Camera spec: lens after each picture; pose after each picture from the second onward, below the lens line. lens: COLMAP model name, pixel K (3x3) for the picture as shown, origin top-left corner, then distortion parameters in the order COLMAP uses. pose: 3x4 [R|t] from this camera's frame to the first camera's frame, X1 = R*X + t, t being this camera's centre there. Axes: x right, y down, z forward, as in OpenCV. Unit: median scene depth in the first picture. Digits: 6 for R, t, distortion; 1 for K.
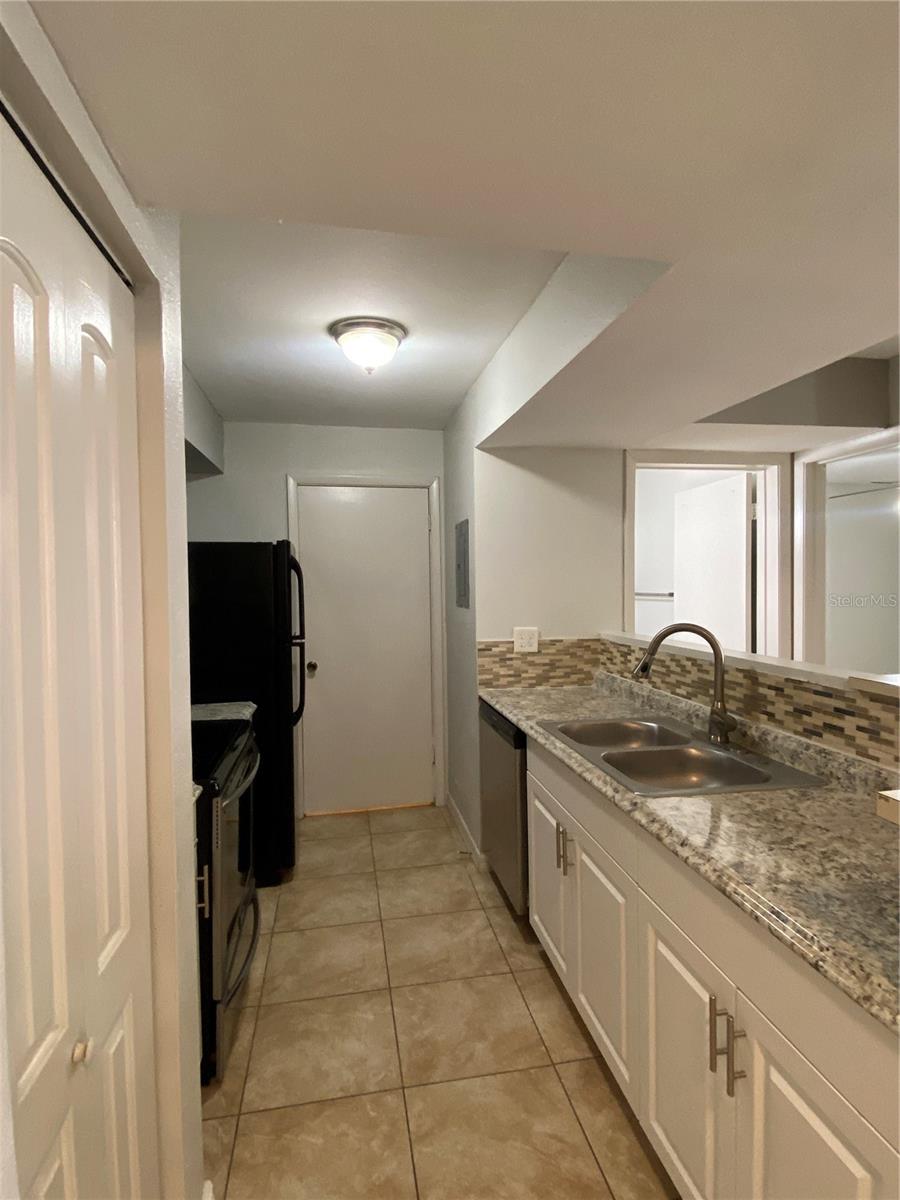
lens RADIAL K [[610.2, 0, 450.0], [0, 610.2, 600.0], [0, 0, 1]] dist [0.030539, -0.000126]
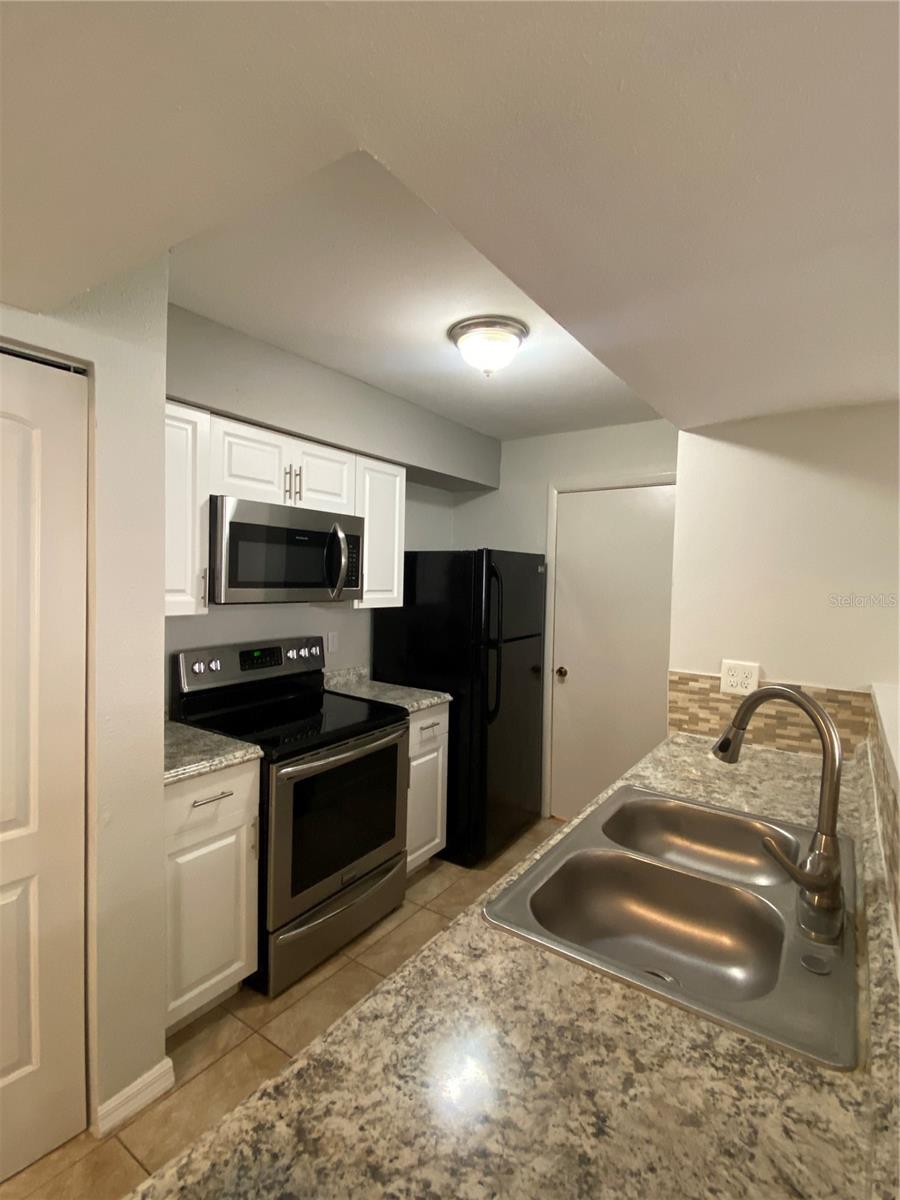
lens RADIAL K [[563.6, 0, 452.7], [0, 563.6, 588.1], [0, 0, 1]] dist [-0.013207, -0.001386]
pose [[0.705219, 0.038278, -0.707956, 0.365879], [-0.058610, 0.998271, -0.004409, -0.021953], [0.706563, 0.044603, 0.706243, 0.262488]]
